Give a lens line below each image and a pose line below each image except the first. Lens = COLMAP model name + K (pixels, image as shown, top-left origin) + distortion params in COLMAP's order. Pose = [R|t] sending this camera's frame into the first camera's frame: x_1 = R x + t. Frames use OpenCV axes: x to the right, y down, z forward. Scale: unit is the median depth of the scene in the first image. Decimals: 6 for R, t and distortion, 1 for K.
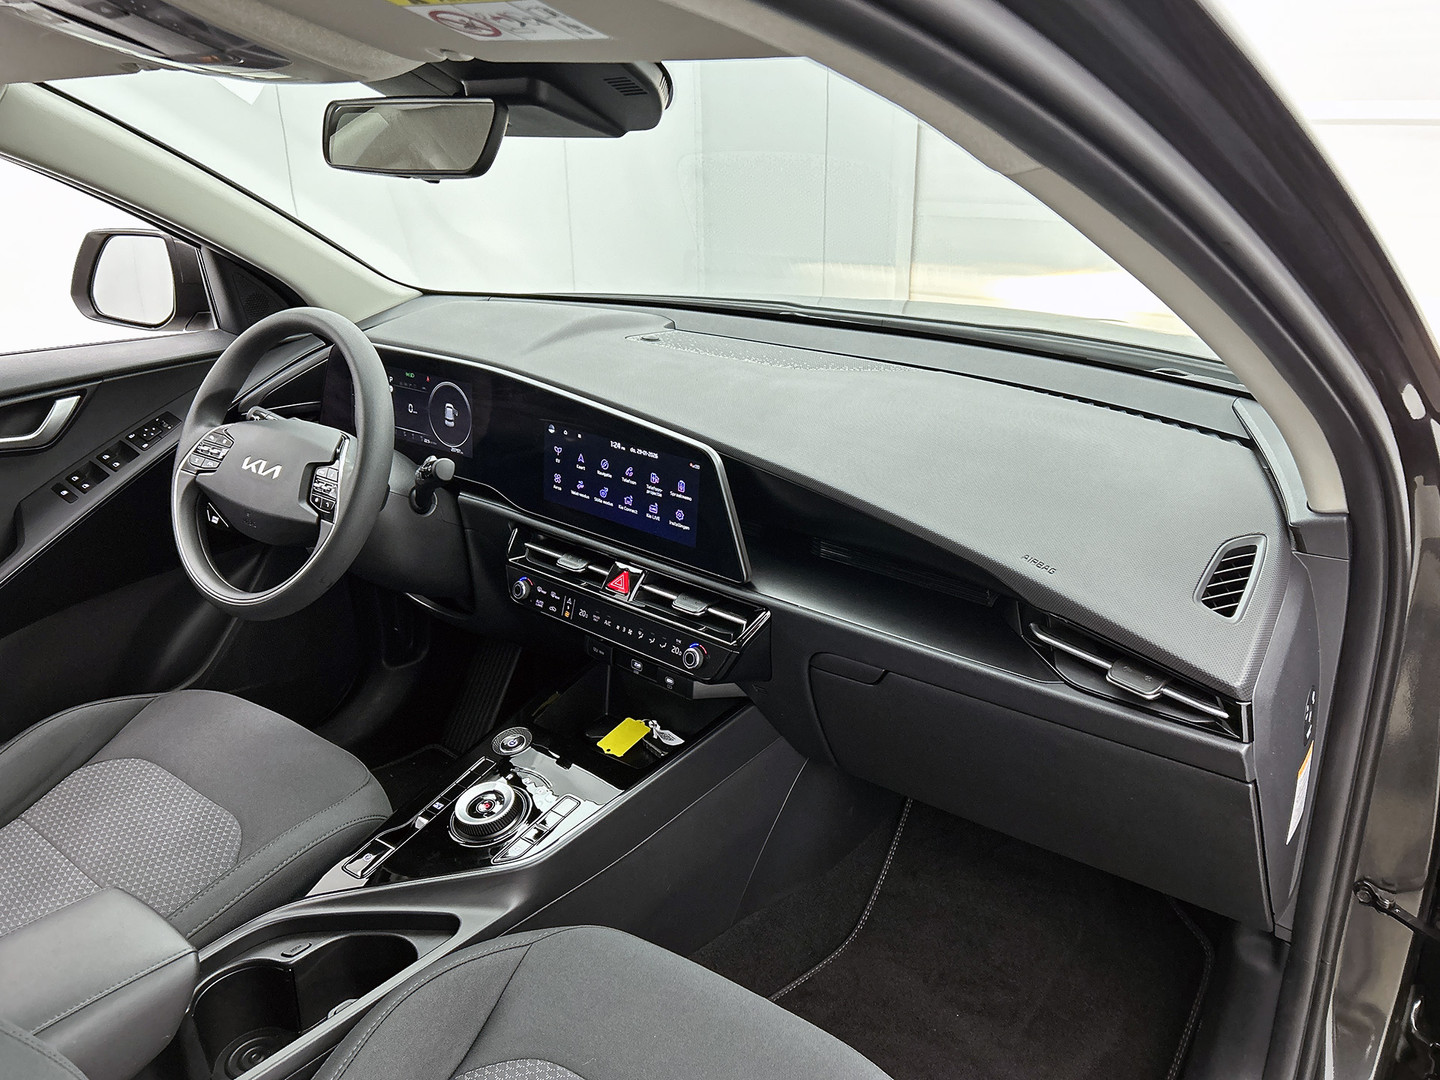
lens RADIAL K [[1092.2, 0, 715.2], [0, 1092.2, 532.3], [0, 0, 1]] dist [0.027370, 0.000171]
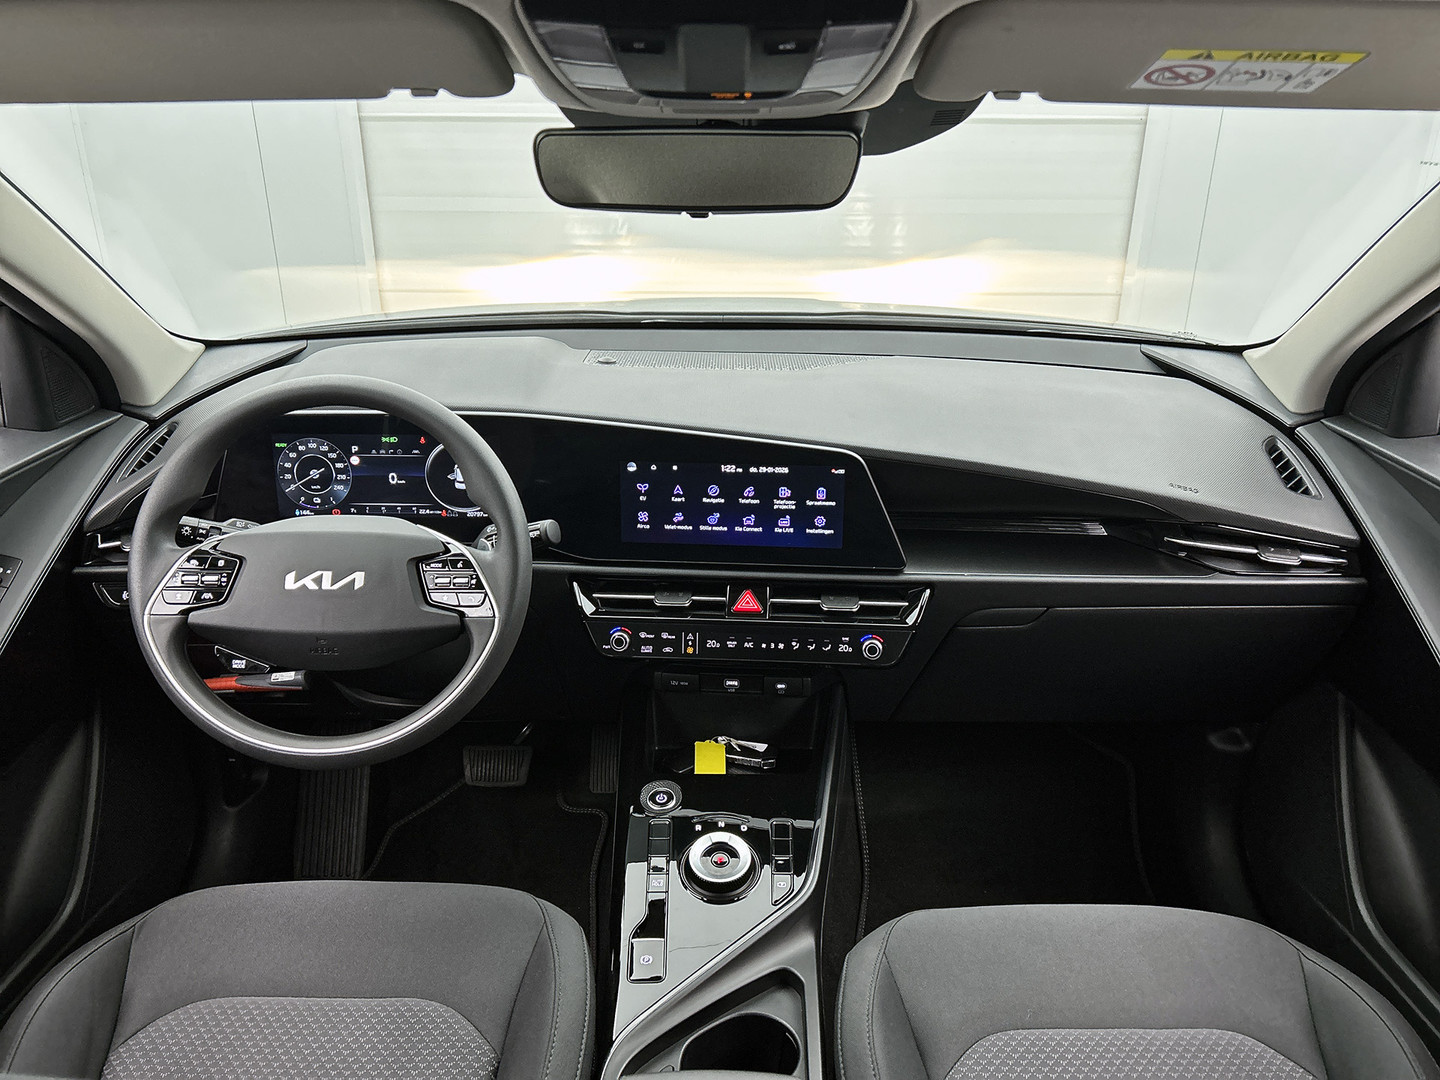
lens RADIAL K [[1092.2, 0, 713.6], [0, 1092.2, 544.8], [0, 0, 1]] dist [0.027370, 0.000171]
pose [[0.804343, -0.221708, 0.551252, -0.657212], [0.208374, 0.974106, 0.087732, -0.100993], [-0.556429, 0.044300, 0.829713, 0.185167]]
